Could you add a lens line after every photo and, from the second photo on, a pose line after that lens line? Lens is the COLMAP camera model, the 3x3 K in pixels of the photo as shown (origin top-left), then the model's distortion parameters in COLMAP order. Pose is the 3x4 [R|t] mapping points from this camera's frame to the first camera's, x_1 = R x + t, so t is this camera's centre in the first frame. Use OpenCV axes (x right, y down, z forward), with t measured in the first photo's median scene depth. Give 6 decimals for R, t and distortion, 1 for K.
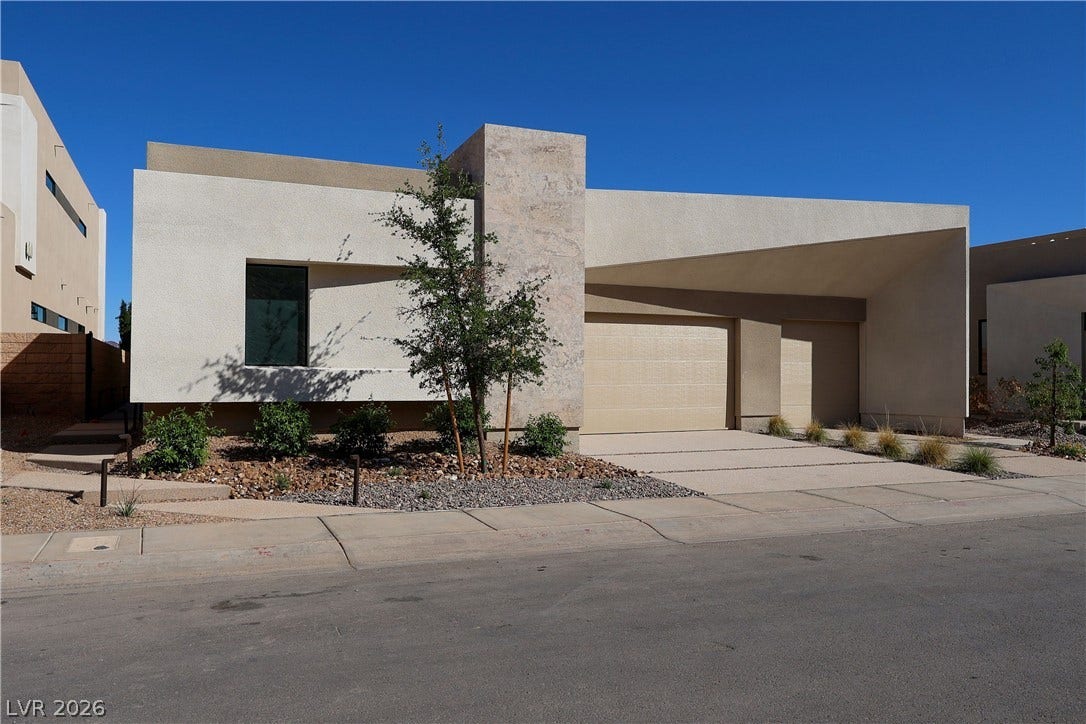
lens RADIAL K [[846.6, 0, 545.6], [0, 846.6, 369.1], [0, 0, 1]] dist [0.001106, -0.008439]
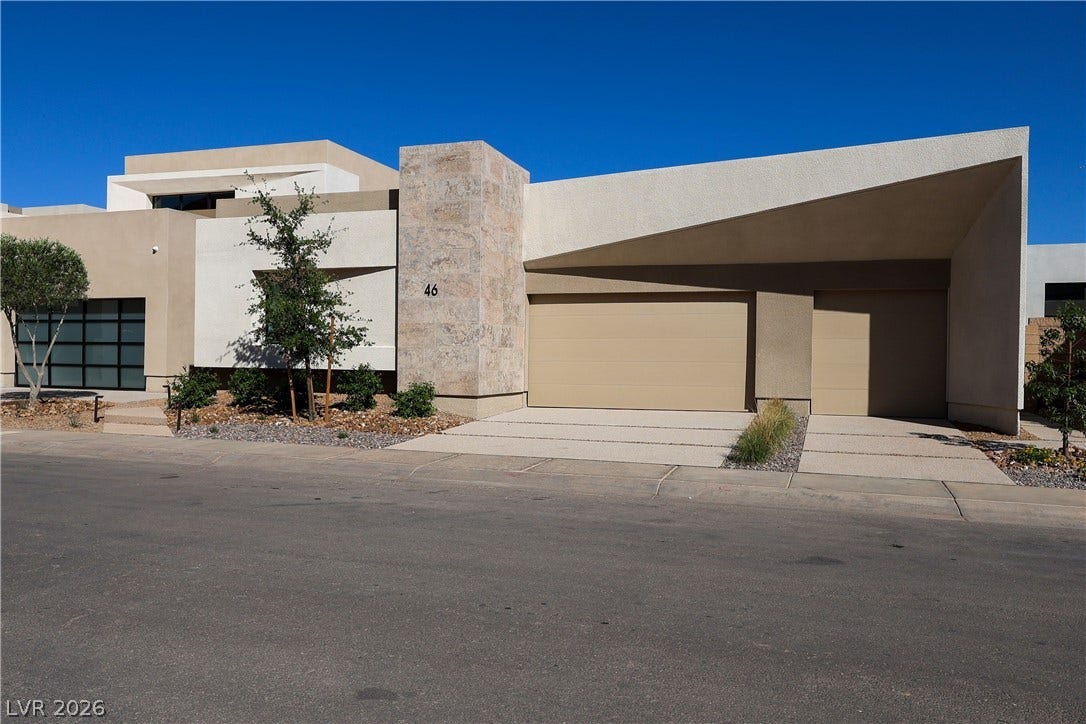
lens RADIAL K [[846.6, 0, 538.2], [0, 846.6, 355.4], [0, 0, 1]] dist [0.001106, -0.008439]
pose [[0.749737, 0.002646, -0.661731, 0.893158], [-0.002249, 0.999996, 0.001451, 0.011911], [0.661733, 0.000401, 0.749740, 0.204778]]
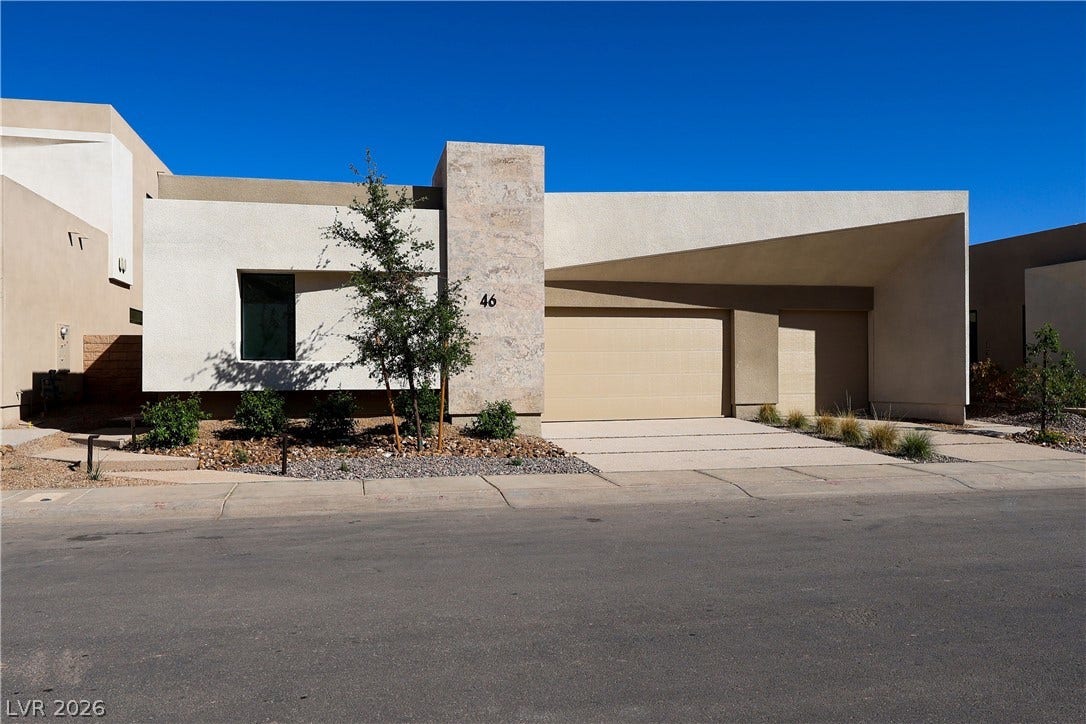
lens RADIAL K [[846.6, 0, 542.8], [0, 846.6, 364.0], [0, 0, 1]] dist [0.001106, -0.008439]
pose [[0.984352, -0.010176, -0.175919, 0.244620], [0.010321, 0.999947, -0.000092, 0.005539], [0.175910, -0.001725, 0.984405, -0.078483]]
